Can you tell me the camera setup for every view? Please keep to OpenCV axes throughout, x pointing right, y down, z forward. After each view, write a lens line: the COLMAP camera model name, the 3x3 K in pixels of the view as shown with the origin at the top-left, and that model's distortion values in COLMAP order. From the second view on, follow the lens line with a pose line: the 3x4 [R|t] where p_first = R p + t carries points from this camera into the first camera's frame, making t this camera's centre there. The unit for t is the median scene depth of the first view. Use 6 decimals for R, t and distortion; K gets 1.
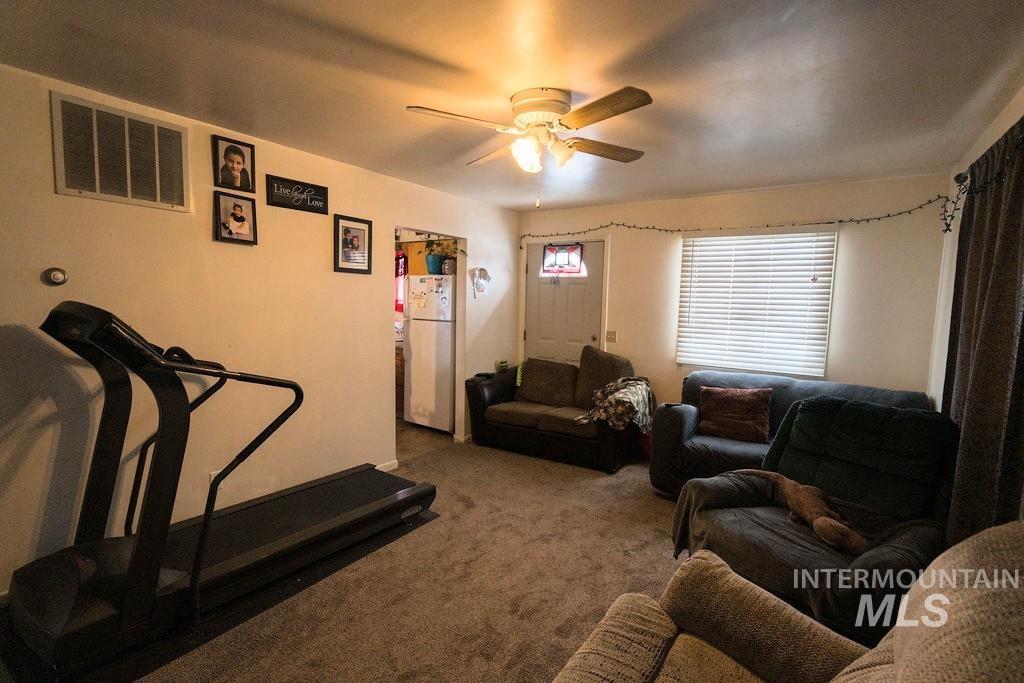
lens RADIAL K [[487.7, 0, 510.9], [0, 487.7, 345.0], [0, 0, 1]] dist [0.001797, 0.001216]
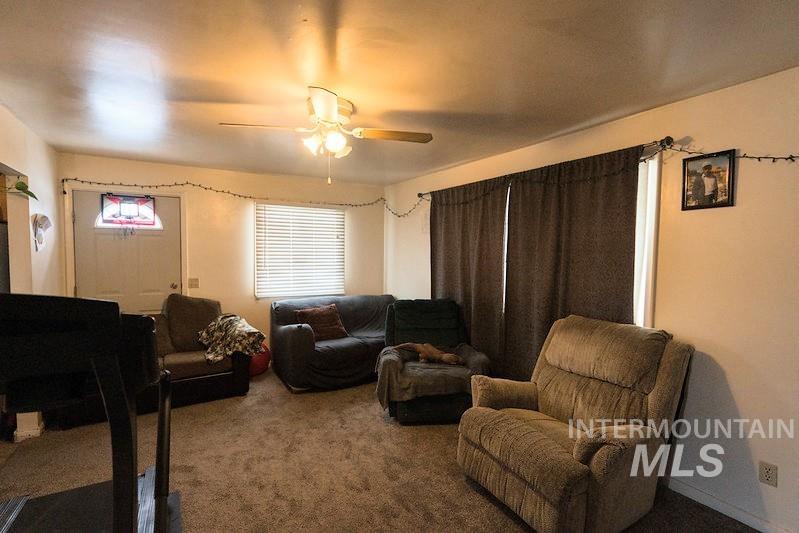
lens RADIAL K [[380.6, 0, 399.2], [0, 380.6, 267.2], [0, 0, 1]] dist [0.001797, 0.001216]
pose [[0.424426, -0.056286, 0.903711, -0.403112], [0.088635, 0.995855, 0.020397, -0.030772], [-0.901114, 0.071443, 0.427656, 0.202274]]
